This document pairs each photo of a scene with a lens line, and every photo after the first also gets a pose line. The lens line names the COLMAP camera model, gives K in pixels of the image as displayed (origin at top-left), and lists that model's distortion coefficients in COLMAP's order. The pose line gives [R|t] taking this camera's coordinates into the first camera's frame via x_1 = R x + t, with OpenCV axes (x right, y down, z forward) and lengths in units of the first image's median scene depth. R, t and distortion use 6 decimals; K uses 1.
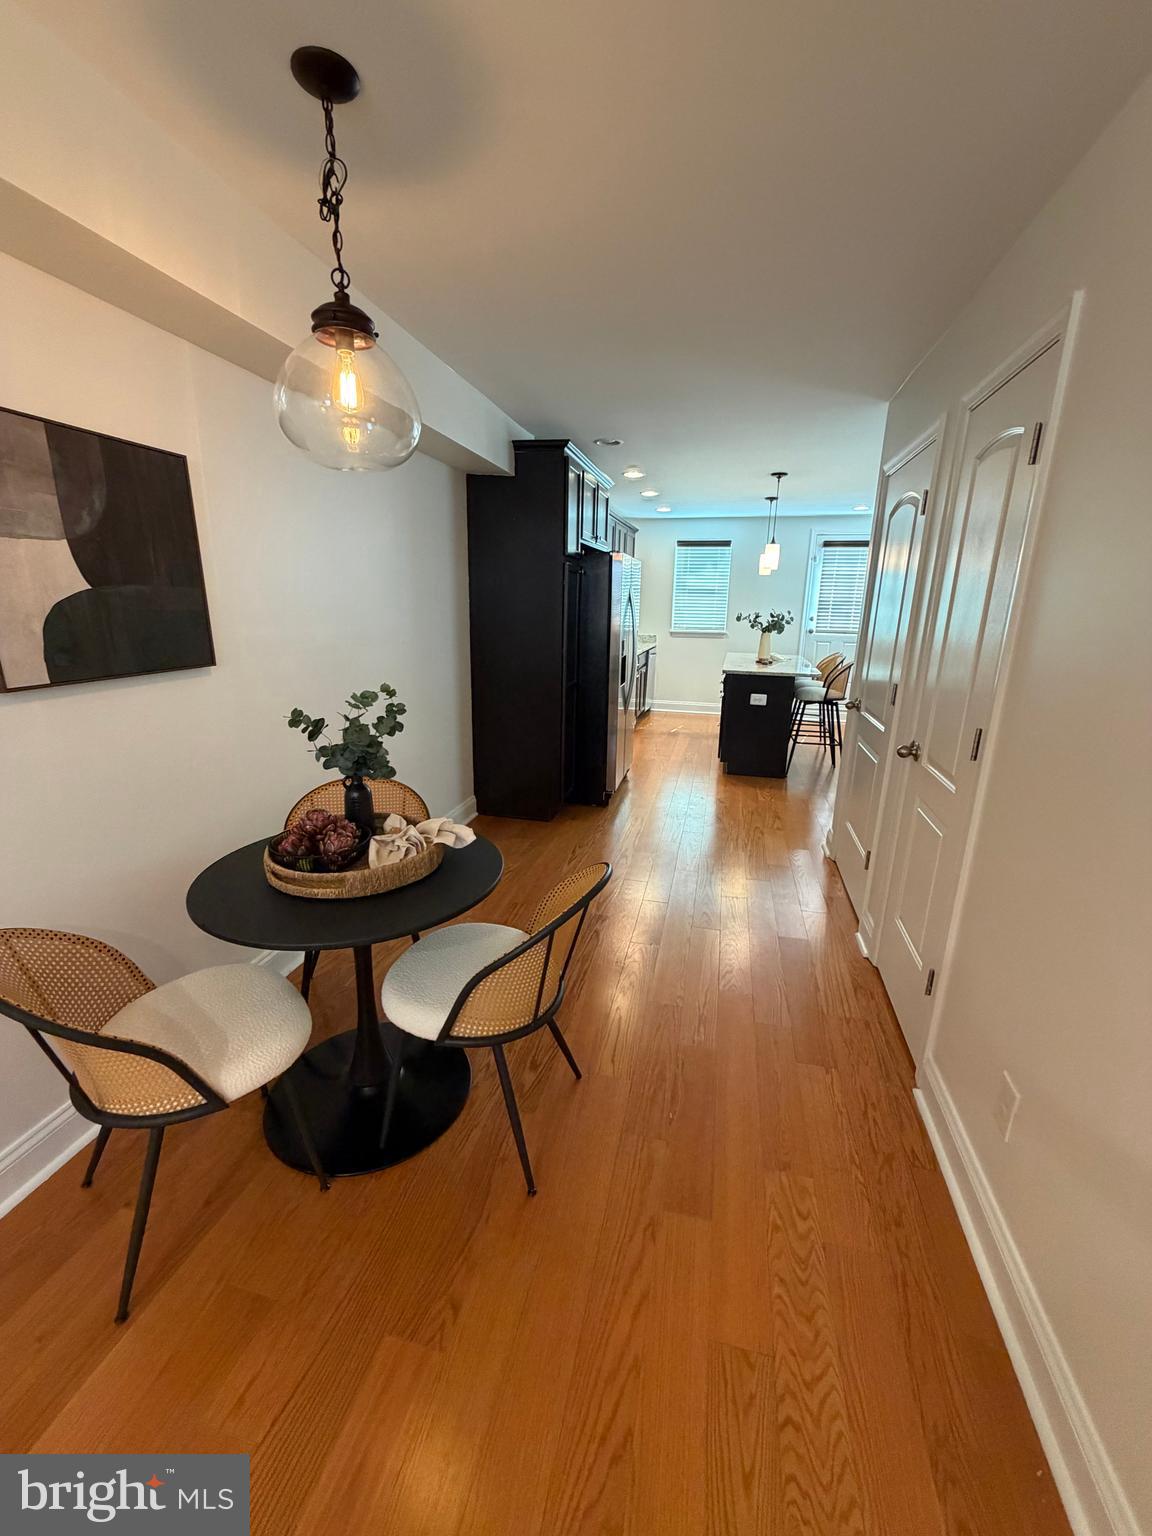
lens RADIAL K [[611.4, 0, 577.8], [0, 611.4, 766.9], [0, 0, 1]] dist [-0.000567, 0.000245]
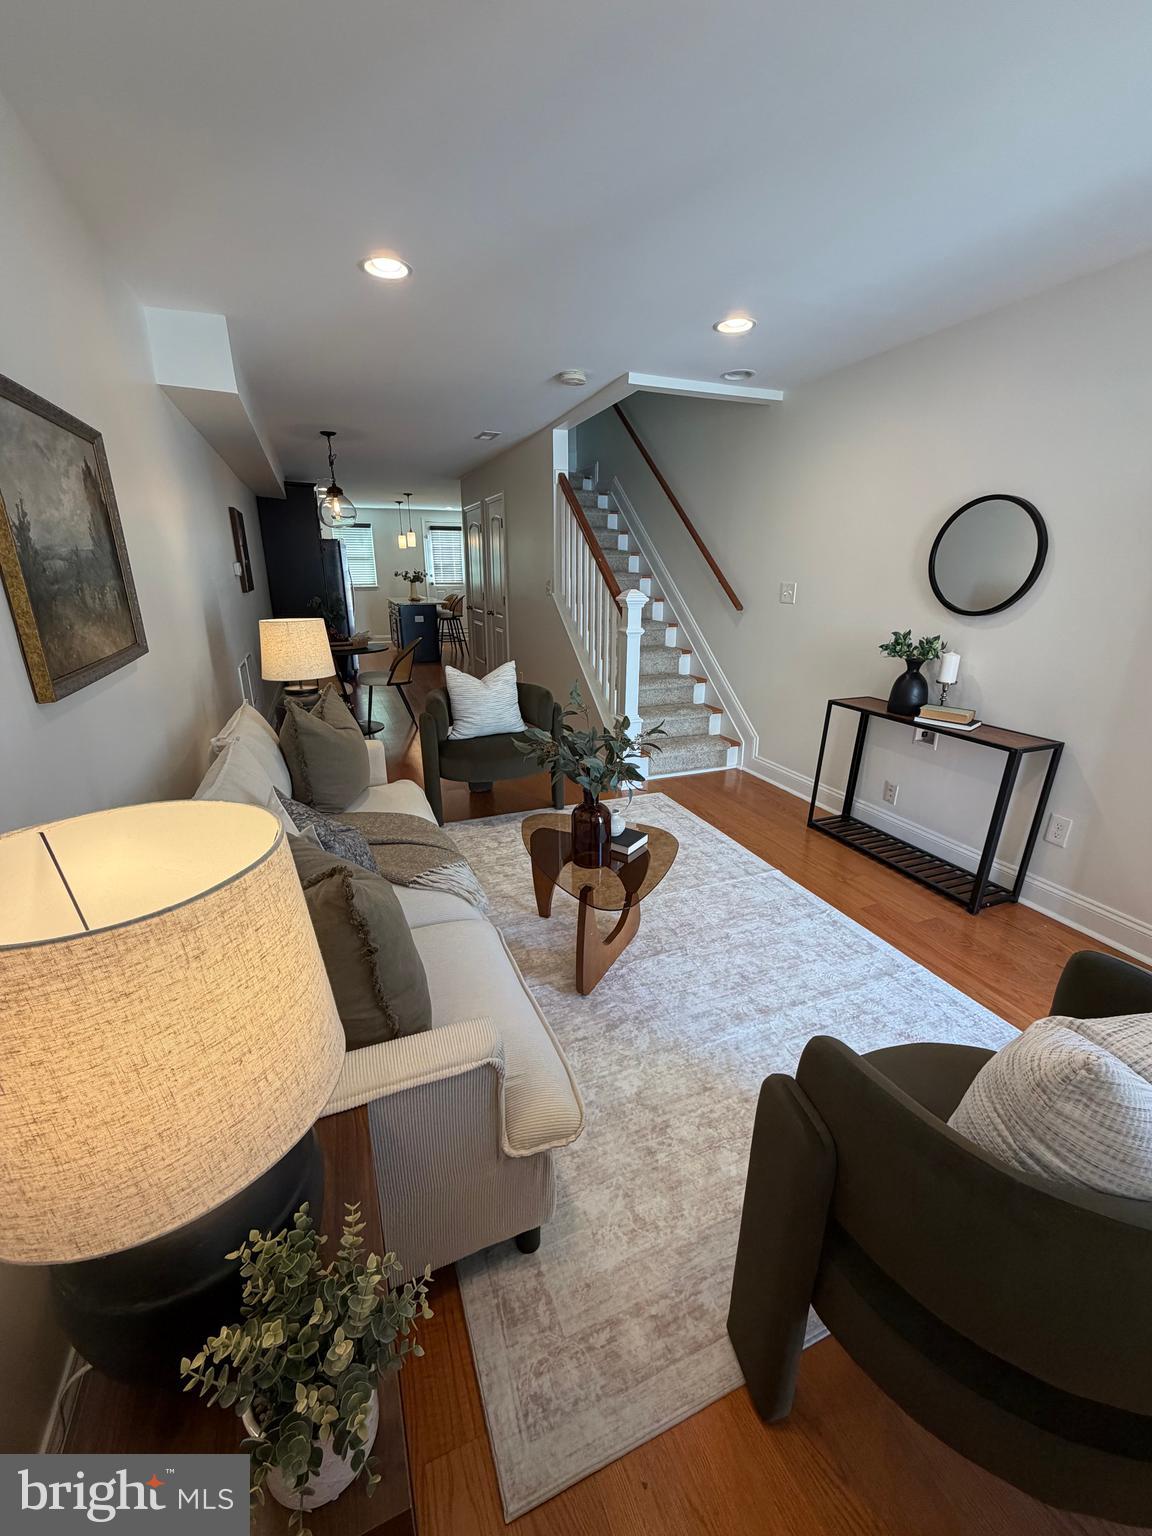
lens RADIAL K [[611.4, 0, 577.8], [0, 611.4, 766.9], [0, 0, 1]] dist [-0.000567, 0.000245]
pose [[0.813795, -0.193362, 0.548041, -0.640772], [0.163841, 0.981109, 0.102869, 0.336985], [-0.557579, 0.006077, 0.830102, -1.228863]]
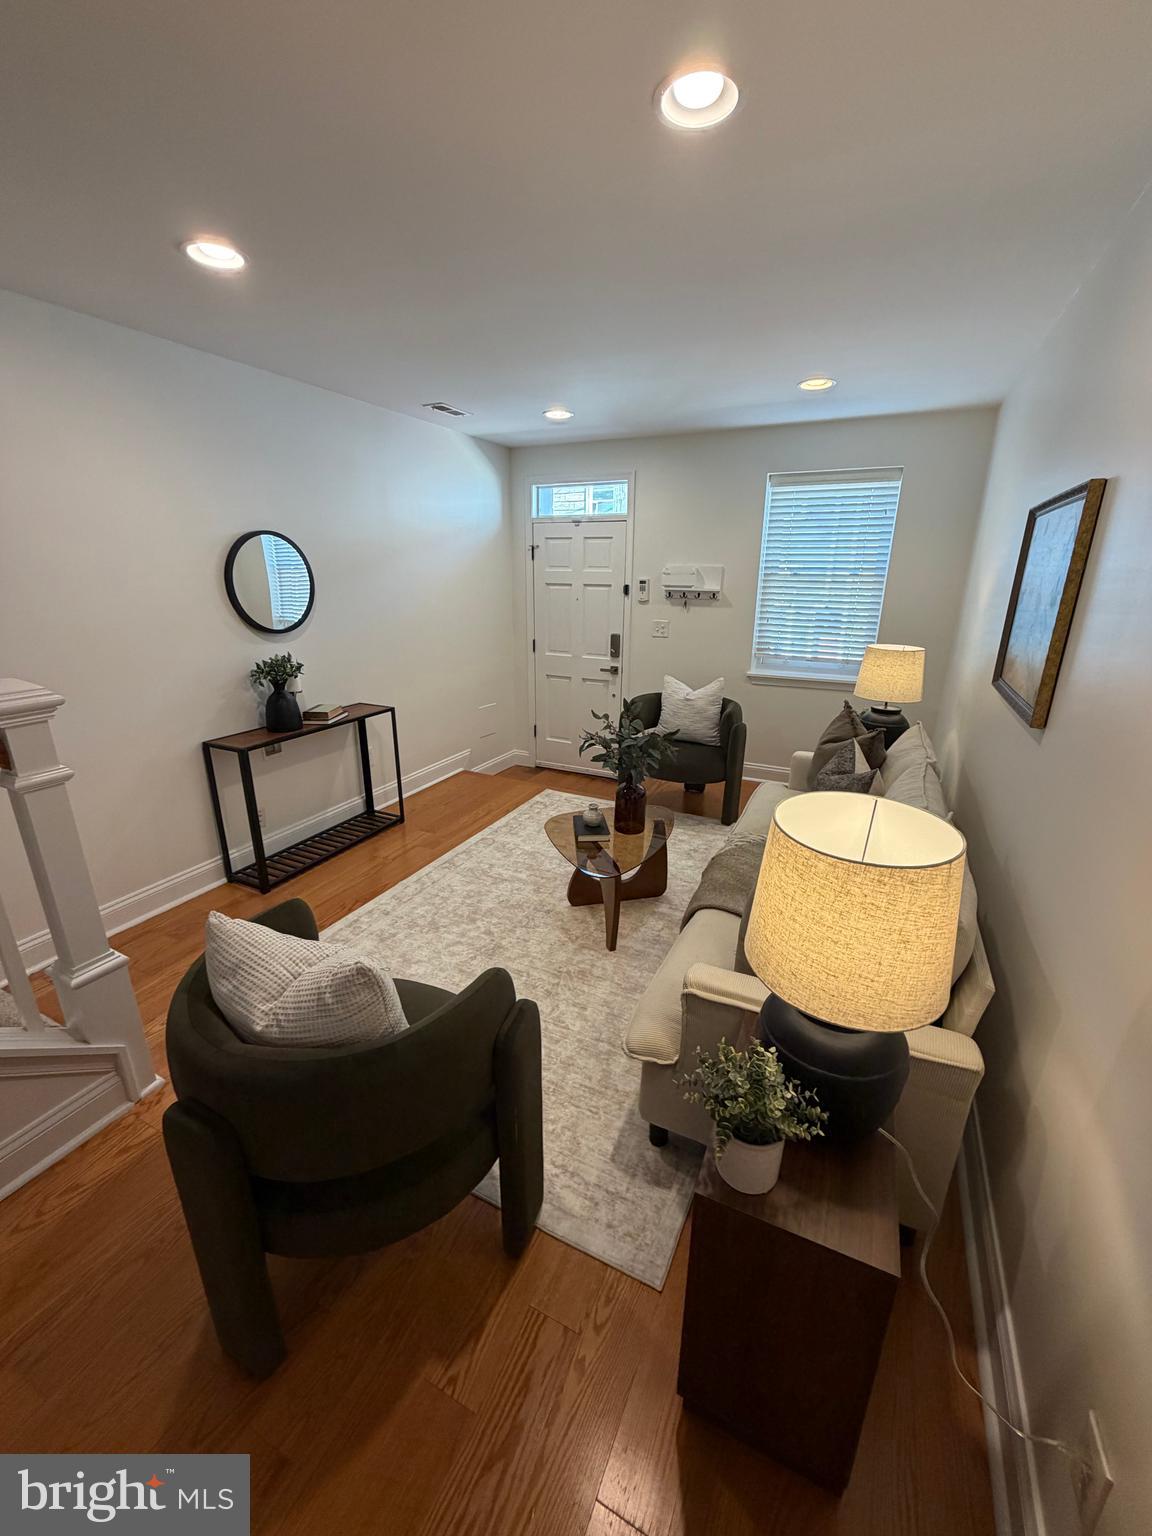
lens RADIAL K [[609.0, 0, 578.6], [0, 609.0, 767.7], [0, 0, 1]] dist [0.000587, 0.000514]
pose [[-0.976296, -0.090914, 0.196419, -0.368404], [0.032537, 0.835542, 0.548462, -0.036261], [-0.213979, 0.541852, -0.812779, -0.005503]]
